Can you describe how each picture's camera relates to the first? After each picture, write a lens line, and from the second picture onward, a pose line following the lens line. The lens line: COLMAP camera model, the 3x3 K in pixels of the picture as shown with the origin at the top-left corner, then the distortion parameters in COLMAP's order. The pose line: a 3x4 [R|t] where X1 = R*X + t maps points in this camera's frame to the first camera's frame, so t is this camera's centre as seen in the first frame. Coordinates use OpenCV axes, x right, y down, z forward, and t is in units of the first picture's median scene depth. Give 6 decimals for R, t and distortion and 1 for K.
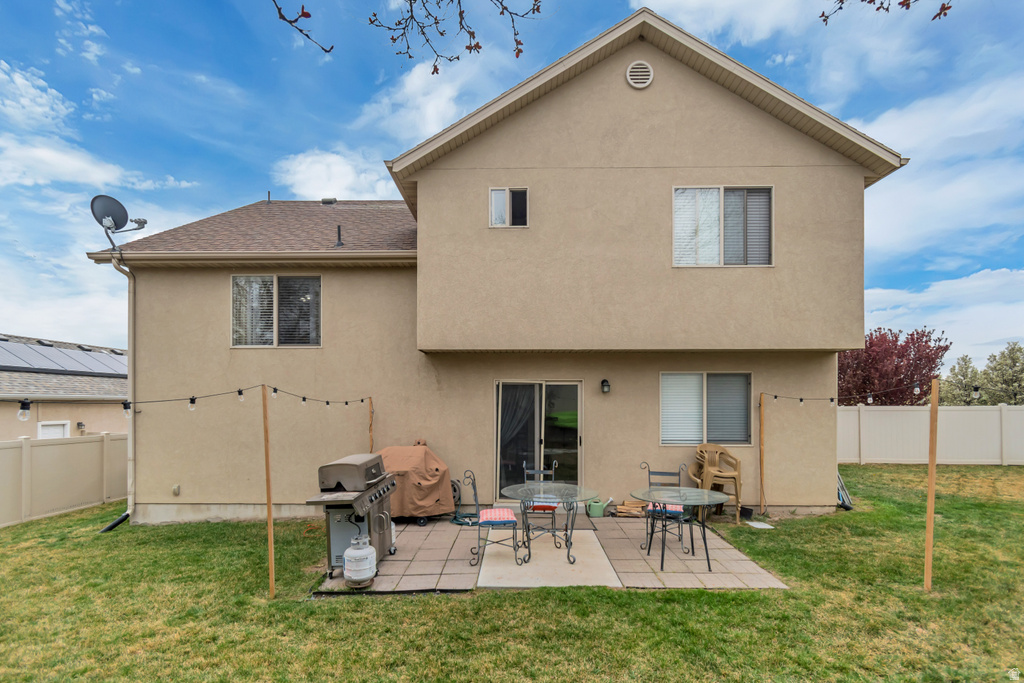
lens RADIAL K [[486.3, 0, 505.9], [0, 486.3, 395.8], [0, 0, 1]] dist [0.008171, -0.000571]
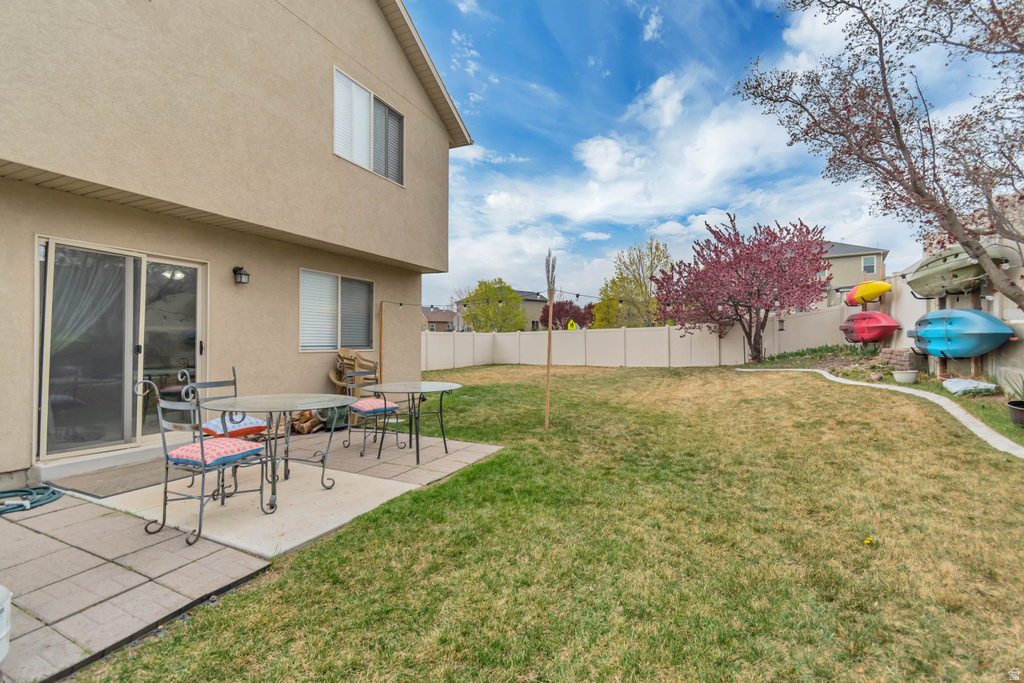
lens RADIAL K [[452.5, 0, 515.8], [0, 452.5, 337.5], [0, 0, 1]] dist [0.011791, 0.001440]
pose [[0.403354, 0.012283, 0.914962, -0.292866], [-0.010619, 0.999905, -0.008742, 0.084177], [-0.914982, -0.006190, 0.403446, 0.334519]]
